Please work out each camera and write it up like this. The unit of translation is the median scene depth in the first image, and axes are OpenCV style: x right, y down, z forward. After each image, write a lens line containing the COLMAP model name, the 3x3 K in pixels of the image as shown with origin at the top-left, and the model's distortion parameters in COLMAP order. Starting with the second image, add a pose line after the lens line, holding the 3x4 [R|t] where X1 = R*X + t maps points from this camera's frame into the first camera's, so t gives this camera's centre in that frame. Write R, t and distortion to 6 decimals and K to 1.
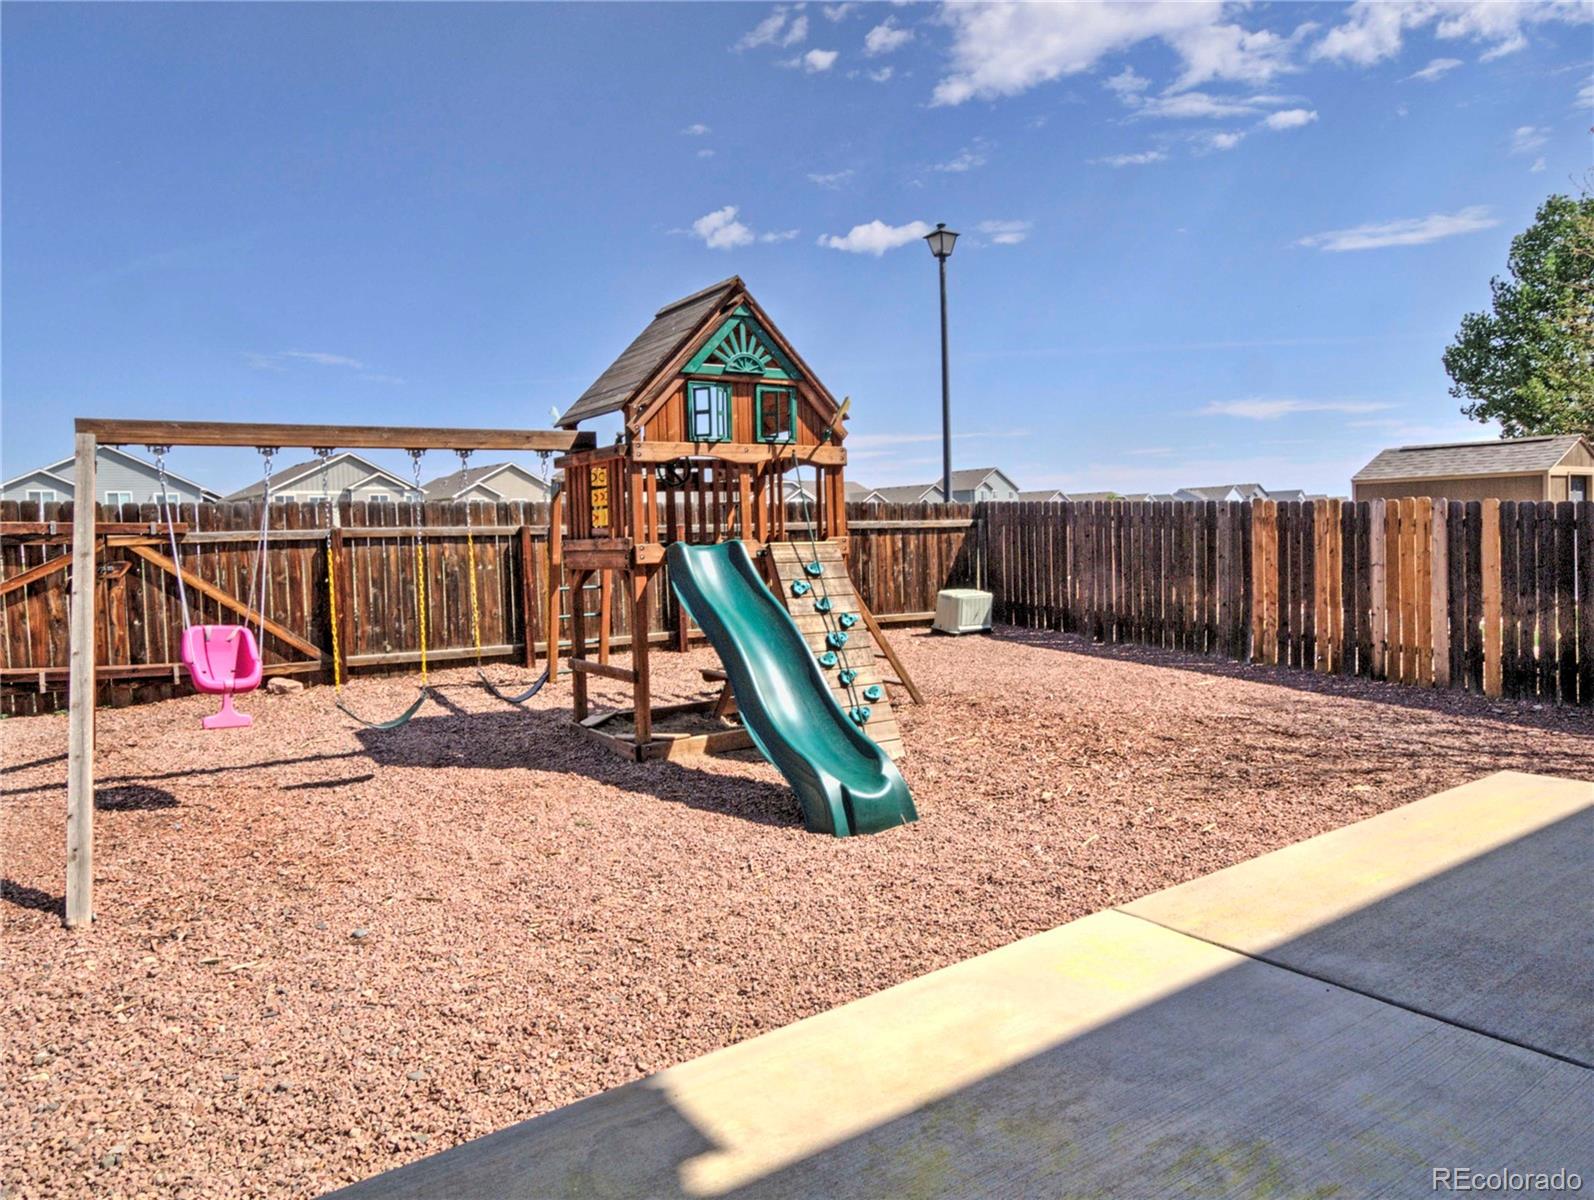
lens RADIAL K [[1010.2, 0, 831.3], [0, 1010.2, 567.7], [0, 0, 1]] dist [0.000123, -0.000165]
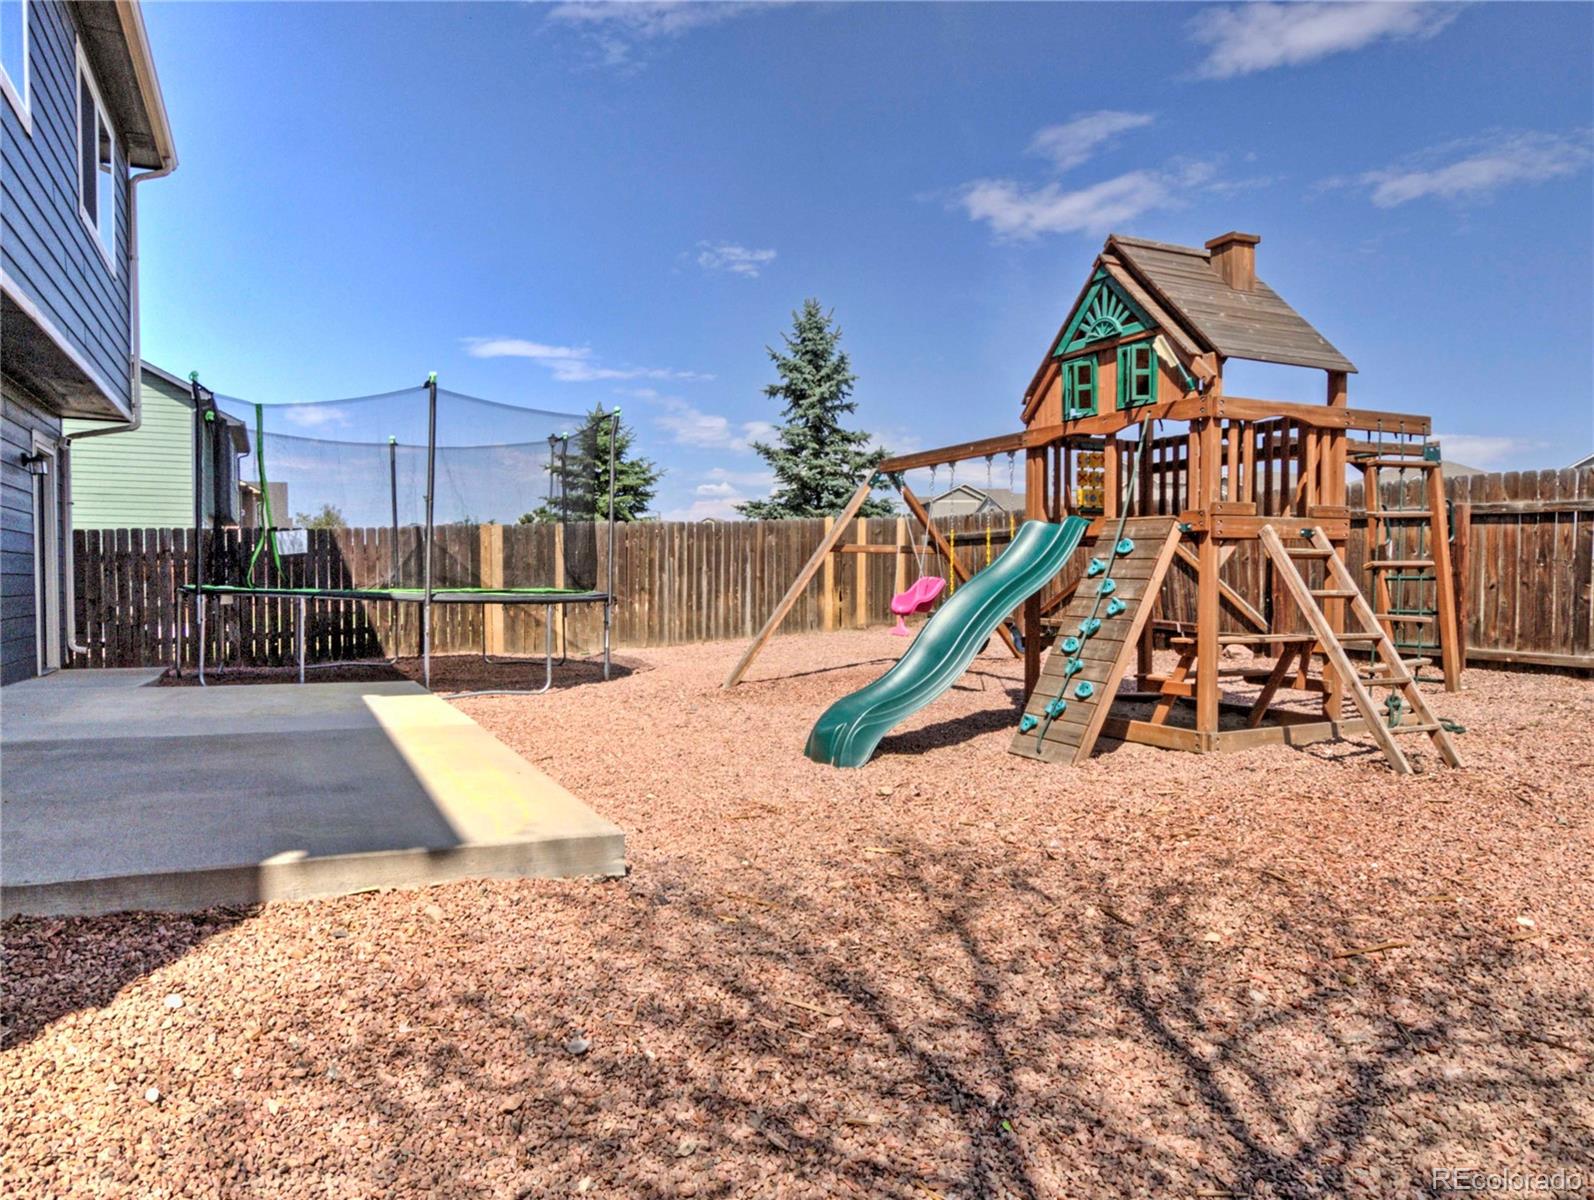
lens RADIAL K [[1064.7, 0, 782.7], [0, 1064.7, 600.5], [0, 0, 1]] dist [0.000690, 0.000143]
pose [[-0.146803, 0.055292, -0.987619, 0.927168], [-0.025240, 0.997902, 0.059620, -0.000594], [0.988844, 0.033680, -0.145100, 0.833856]]
